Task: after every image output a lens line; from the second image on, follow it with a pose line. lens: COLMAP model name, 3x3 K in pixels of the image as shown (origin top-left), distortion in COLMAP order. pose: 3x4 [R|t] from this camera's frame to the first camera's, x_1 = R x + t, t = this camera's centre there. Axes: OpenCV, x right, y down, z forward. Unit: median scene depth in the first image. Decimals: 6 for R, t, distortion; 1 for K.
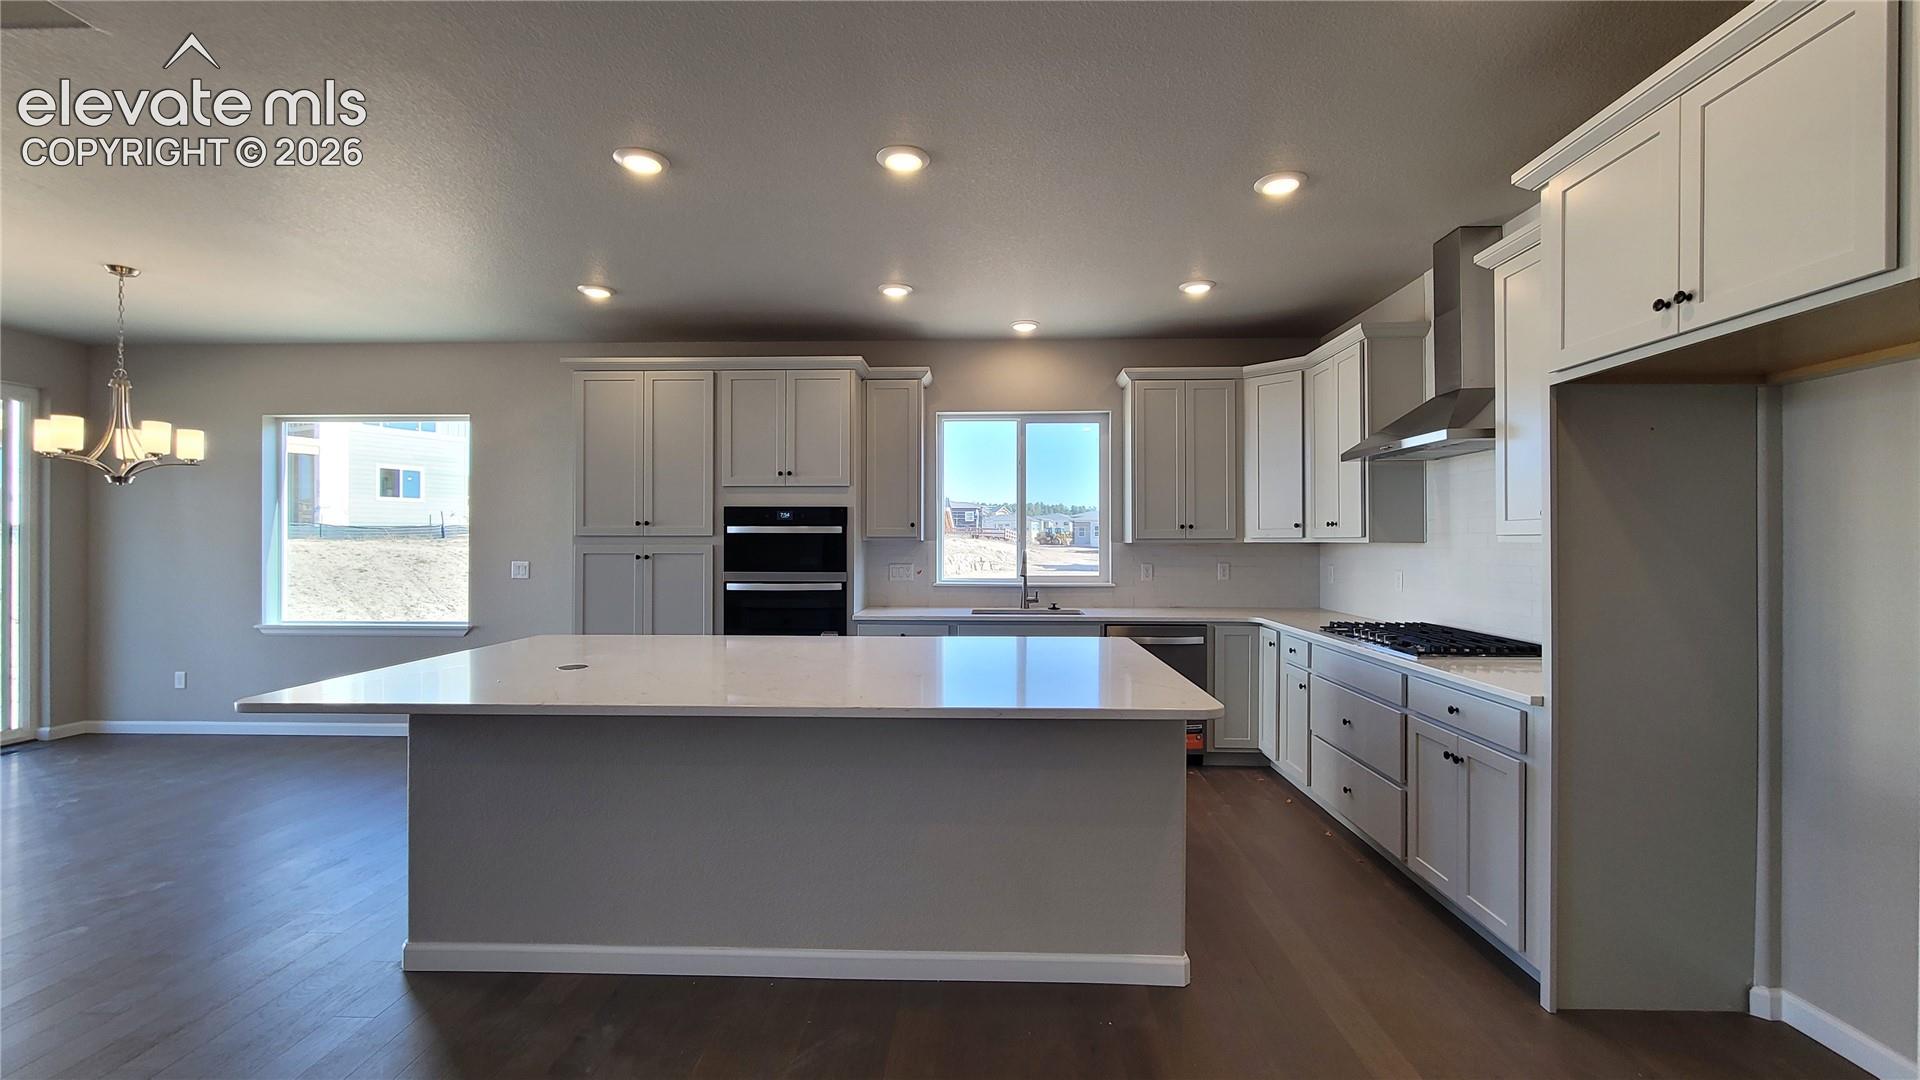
lens RADIAL K [[778.4, 0, 966.7], [0, 778.4, 541.5], [0, 0, 1]] dist [0.000088, -0.000092]
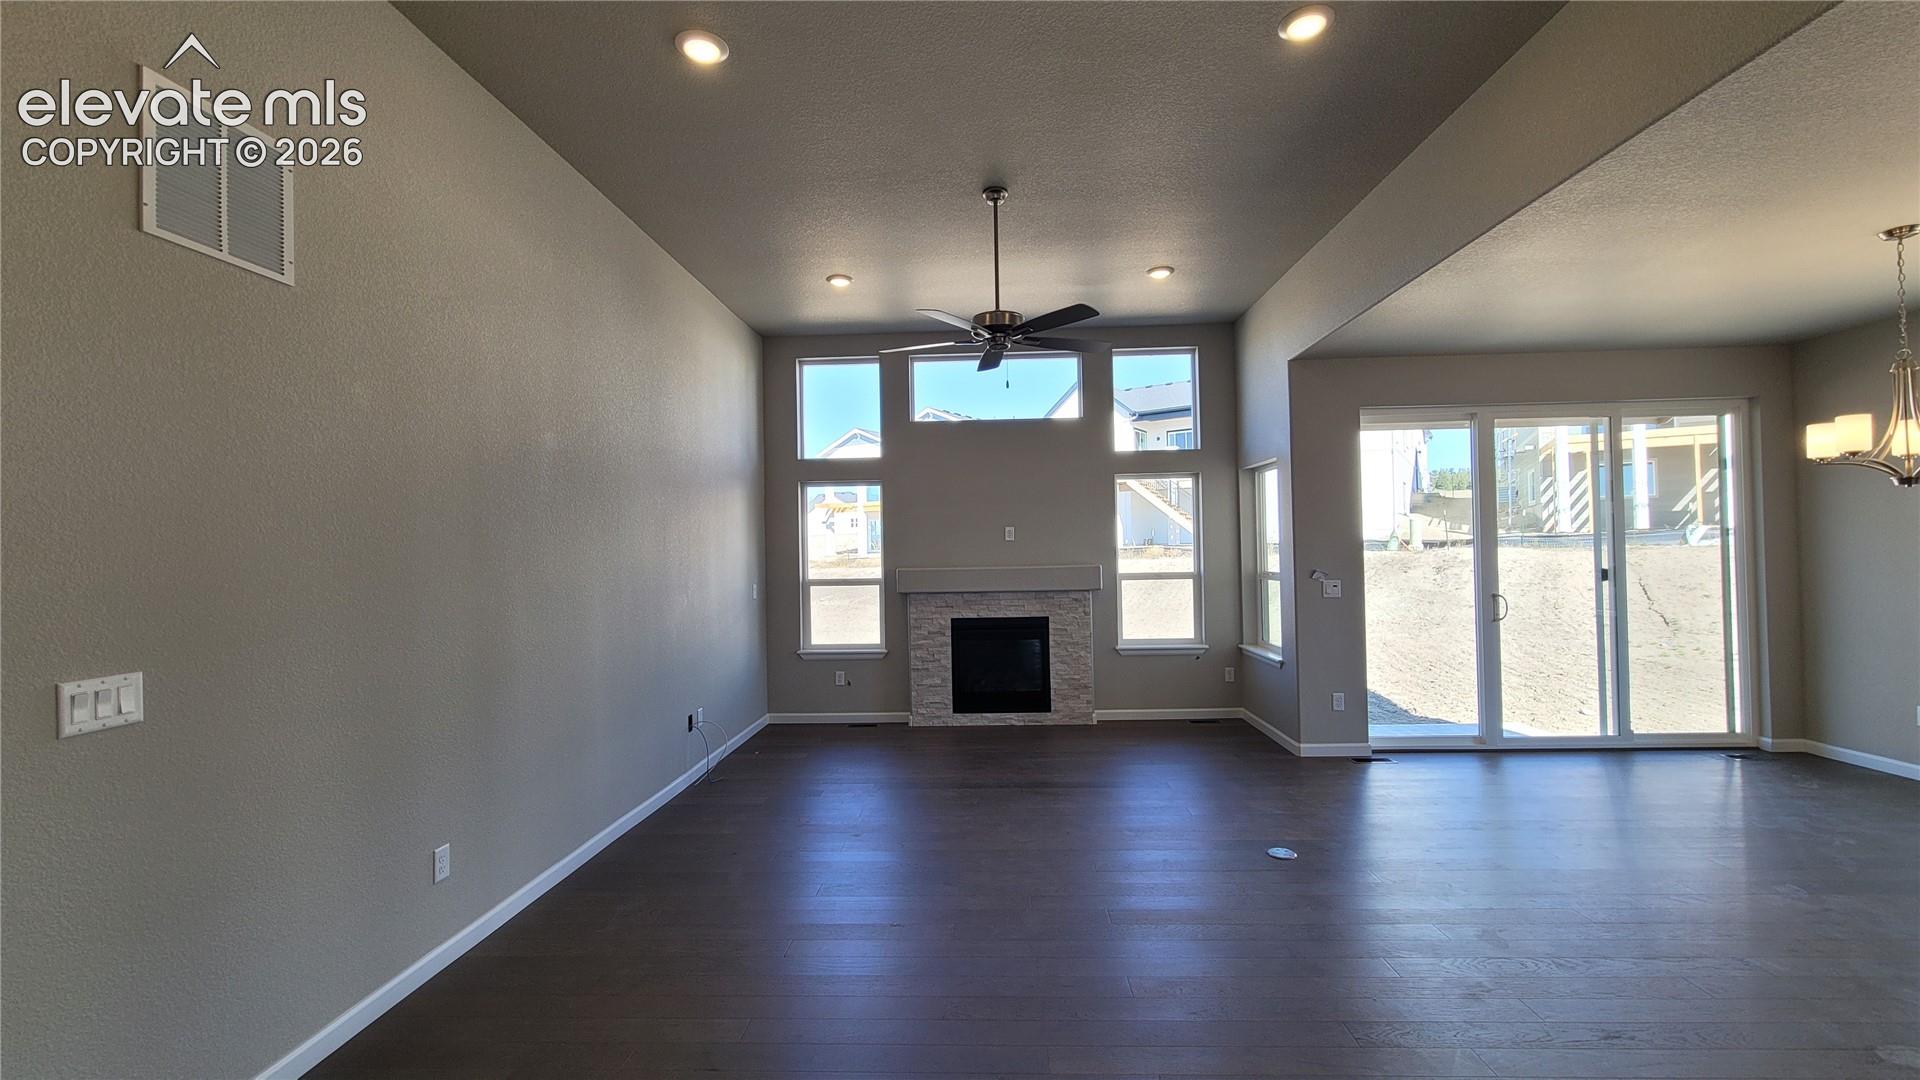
lens RADIAL K [[778.4, 0, 966.7], [0, 778.4, 541.5], [0, 0, 1]] dist [0.000088, -0.000092]
pose [[-0.008168, -0.017329, -0.999816, -0.200144], [0.022140, 0.999602, -0.017506, -0.018215], [0.999722, -0.022279, -0.007781, -0.007631]]
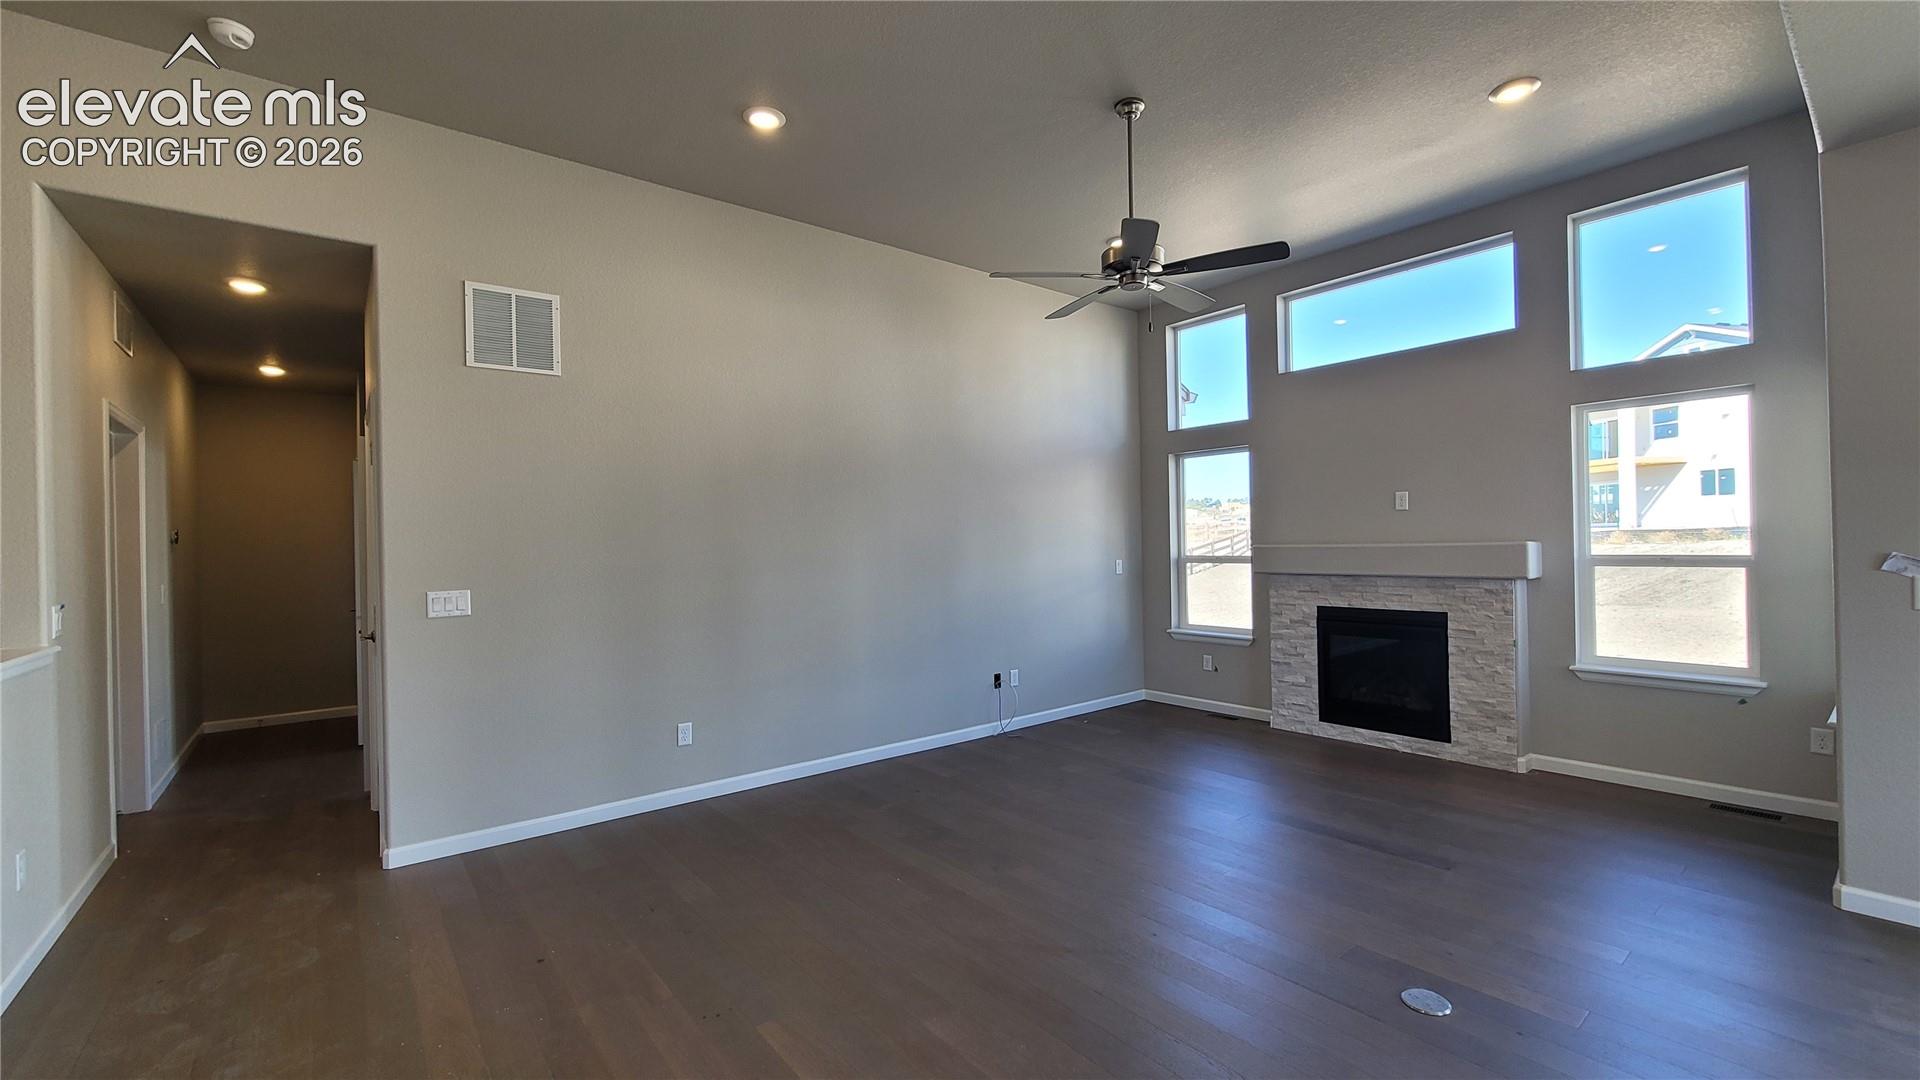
lens RADIAL K [[778.4, 0, 966.7], [0, 778.4, 541.5], [0, 0, 1]] dist [0.000088, -0.000092]
pose [[-0.757253, 0.010026, -0.653045, -0.451671], [0.018799, 0.999802, -0.006448, -0.003171], [0.652851, -0.017159, -0.757292, 0.472425]]
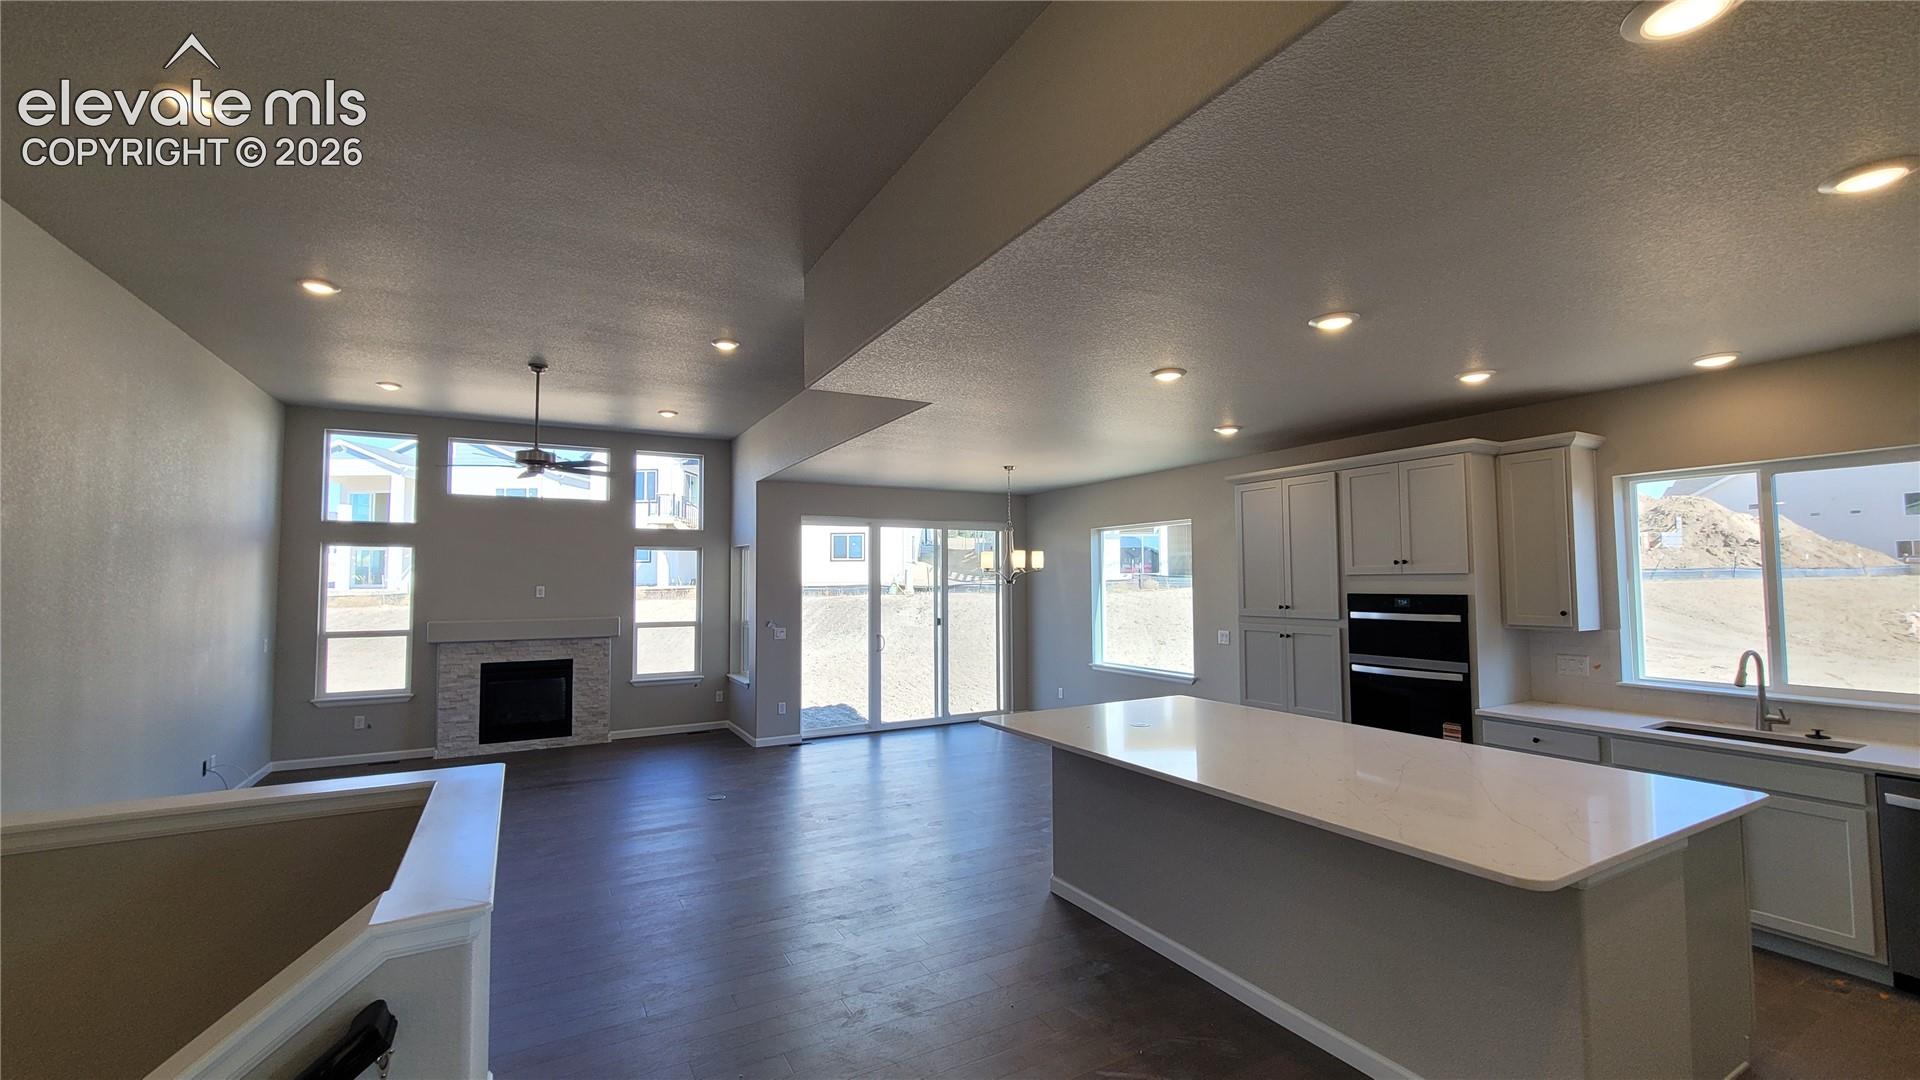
lens RADIAL K [[778.4, 0, 966.7], [0, 778.4, 541.5], [0, 0, 1]] dist [0.000088, -0.000092]
pose [[0.518455, -0.050582, -0.853608, 0.348546], [0.009867, 0.998536, -0.053177, -0.064731], [0.855048, 0.019147, 0.518195, -0.028817]]
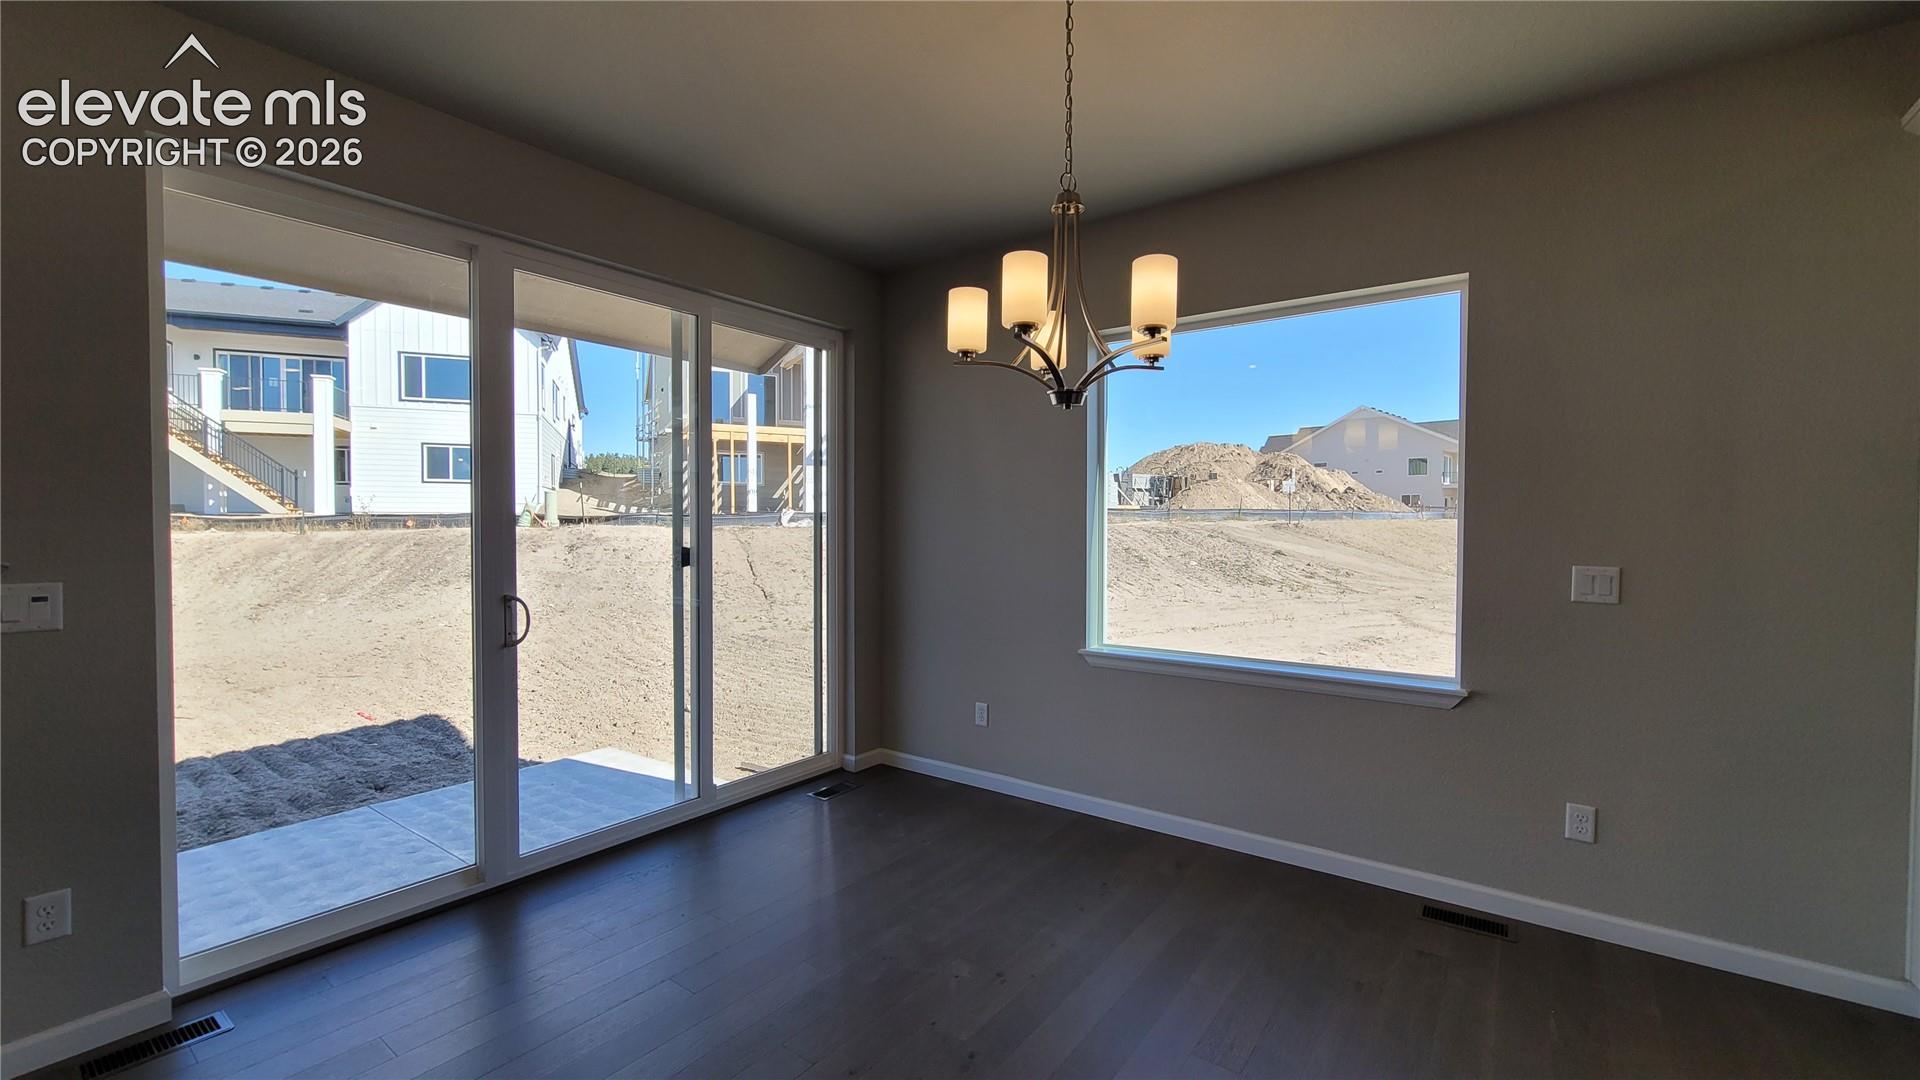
lens RADIAL K [[778.4, 0, 966.7], [0, 778.4, 541.5], [0, 0, 1]] dist [0.000088, -0.000092]
pose [[0.826059, 0.011924, -0.563458, -0.707558], [0.000772, 0.999751, 0.022289, 0.000110], [0.563583, -0.018847, 0.825844, 0.454368]]
